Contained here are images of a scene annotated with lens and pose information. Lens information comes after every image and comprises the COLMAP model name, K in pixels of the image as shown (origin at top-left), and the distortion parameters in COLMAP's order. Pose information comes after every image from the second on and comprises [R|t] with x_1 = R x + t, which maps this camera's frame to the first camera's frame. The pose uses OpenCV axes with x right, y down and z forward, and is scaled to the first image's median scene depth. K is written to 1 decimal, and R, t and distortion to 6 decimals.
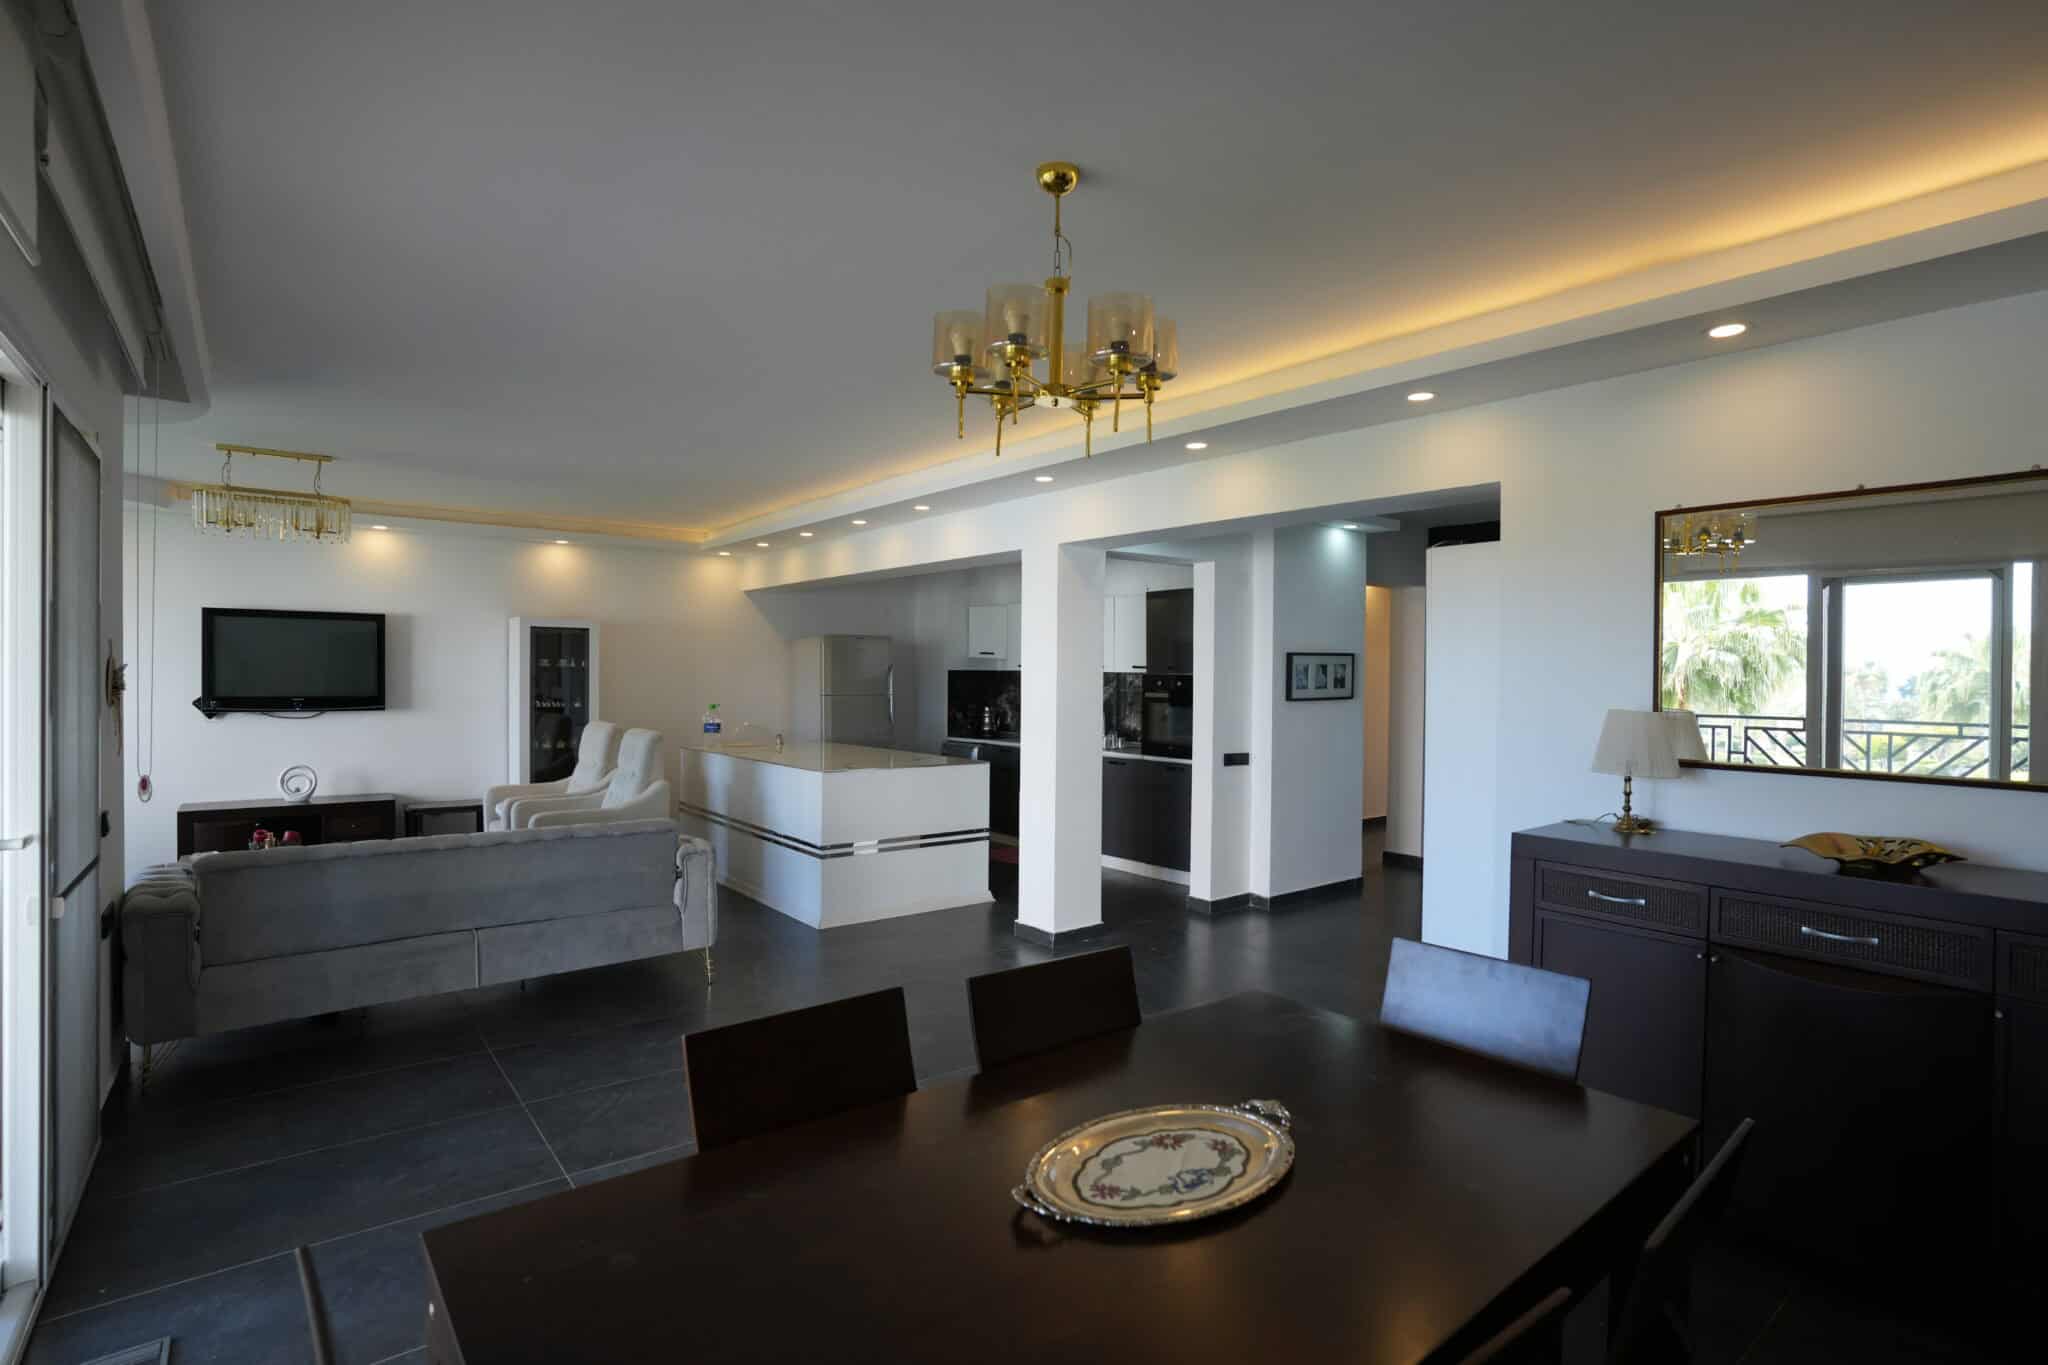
lens RADIAL K [[1001.9, 0, 1024.3], [0, 1001.9, 675.2], [0, 0, 1]] dist [-0.072151, 0.028738]
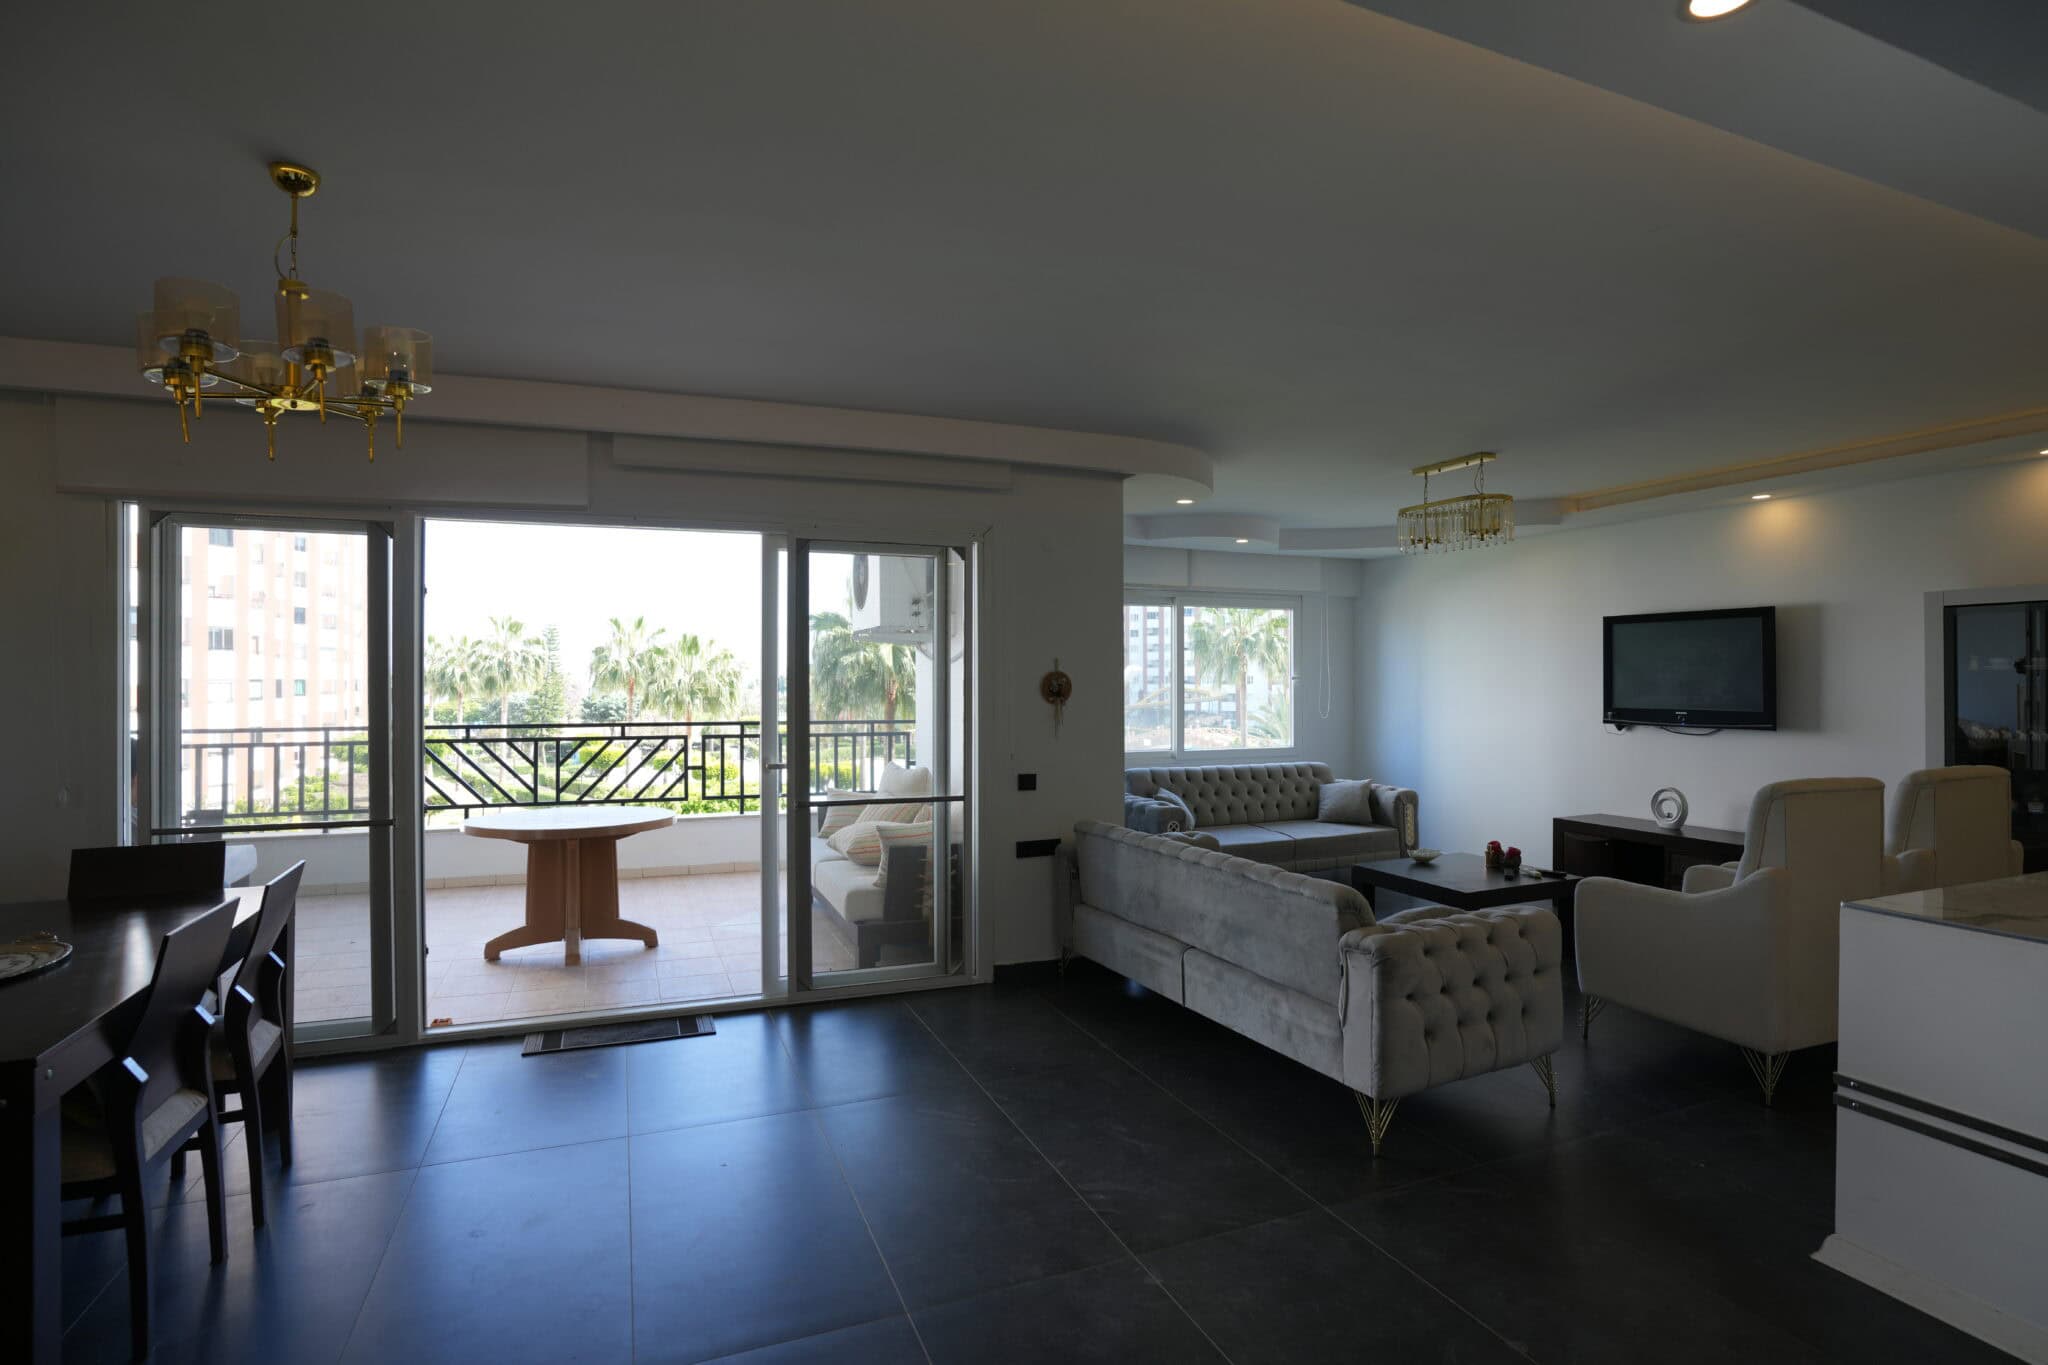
lens RADIAL K [[1001.9, 0, 1029.7], [0, 1001.9, 680.8], [0, 0, 1]] dist [-0.072151, 0.028738]
pose [[-0.271651, -0.008292, -0.962360, 0.245403], [-0.004049, 0.999964, -0.007473, 0.004447], [0.962387, 0.001867, -0.271674, 0.646316]]
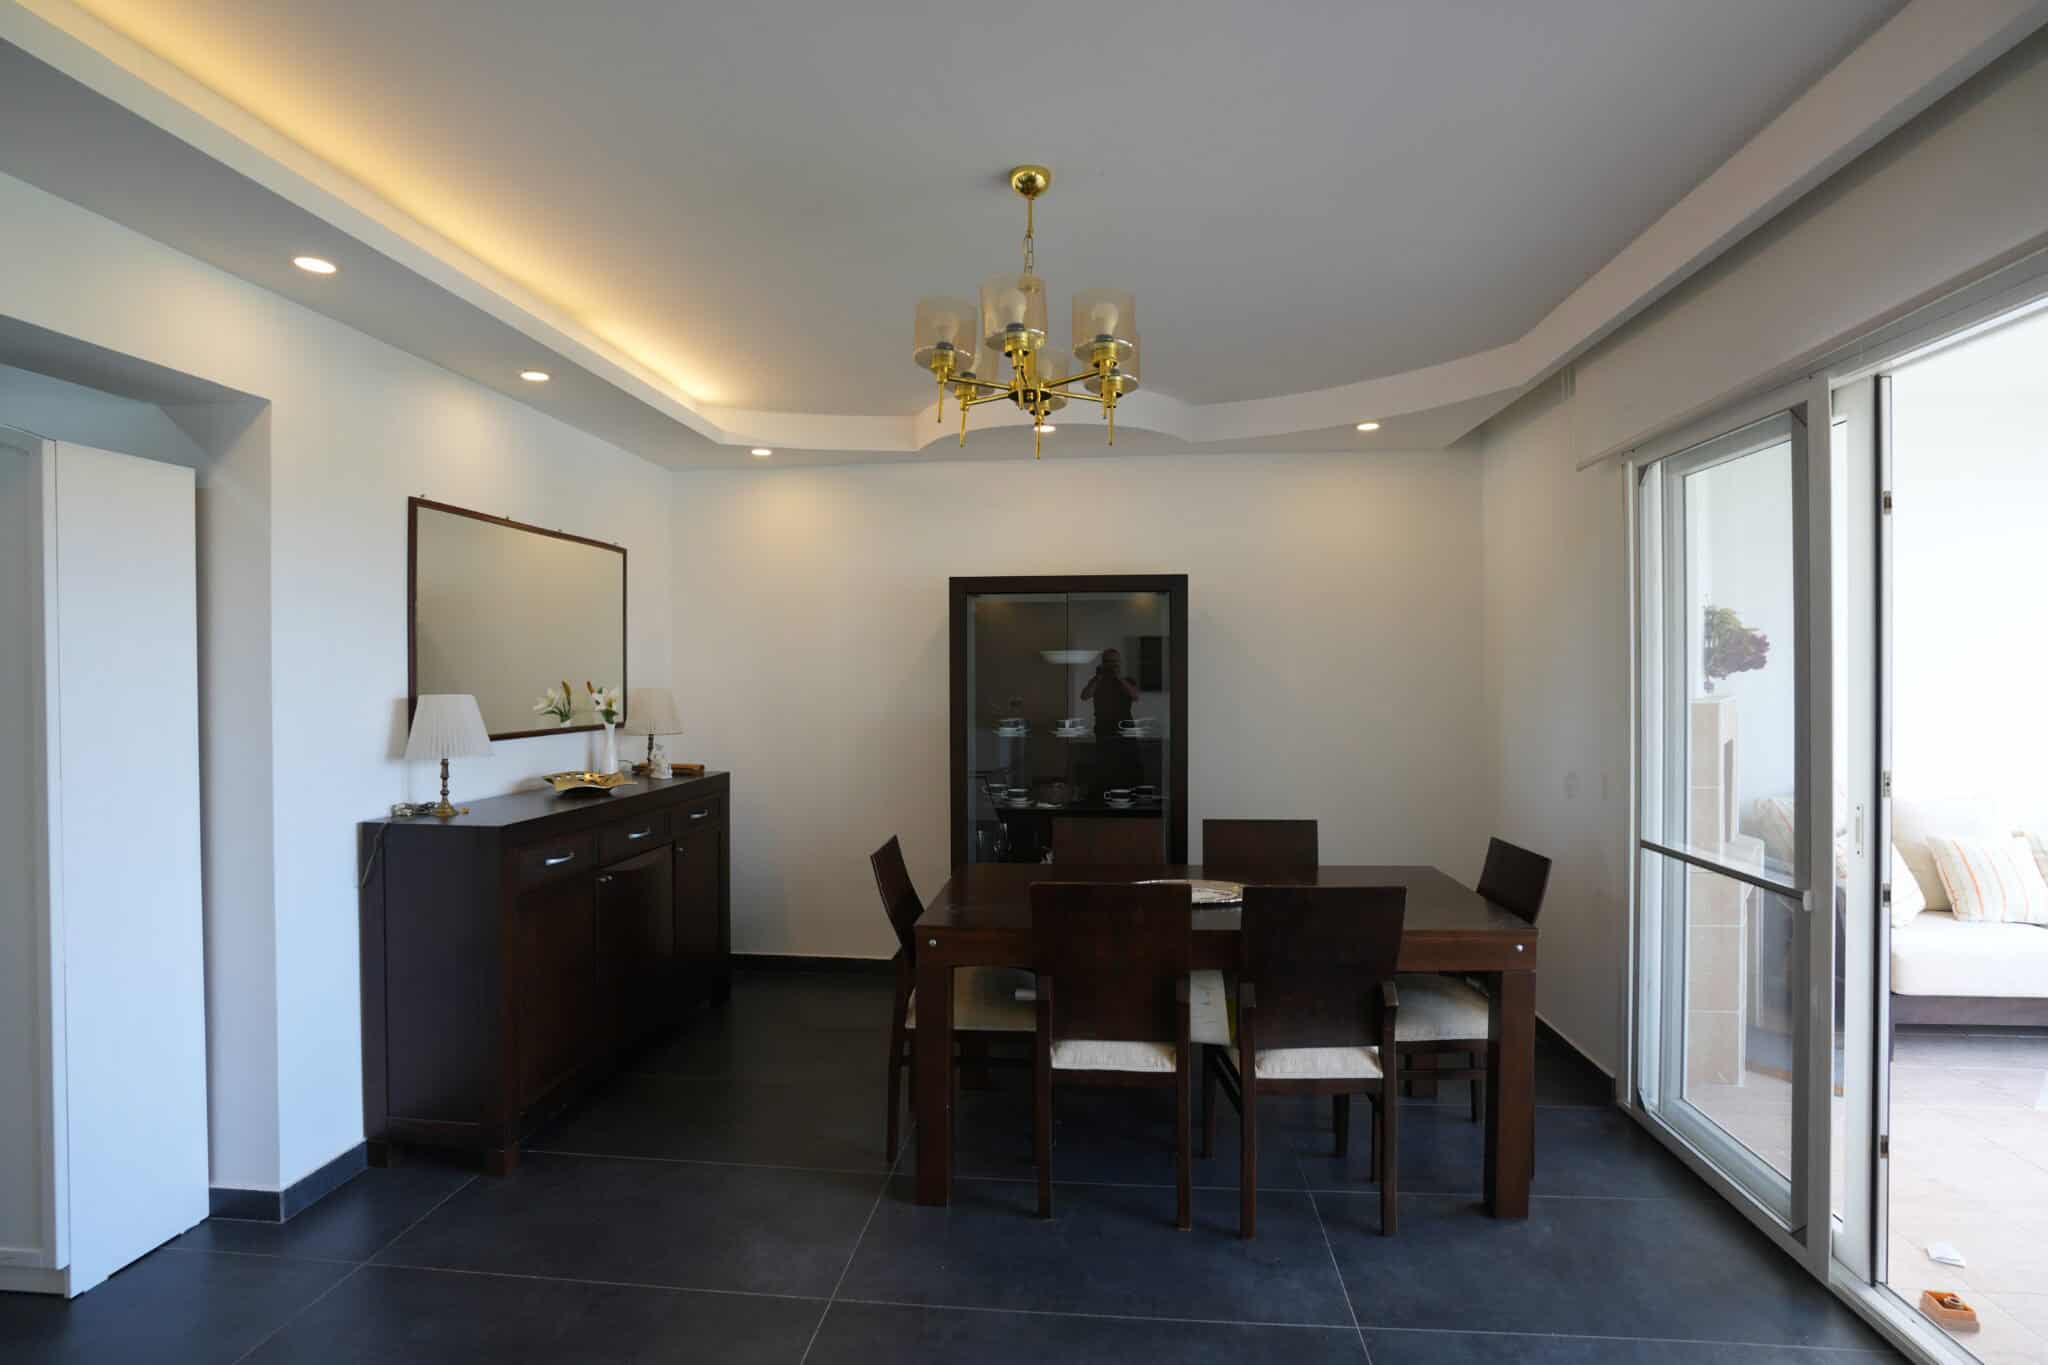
lens RADIAL K [[1001.9, 0, 1022.4], [0, 1001.9, 671.3], [0, 0, 1]] dist [-0.072151, 0.028738]
pose [[-0.712811, -0.006368, 0.701328, -0.223757], [-0.001945, 0.999973, 0.007104, 0.001401], [-0.701354, 0.003700, -0.712804, 0.565073]]
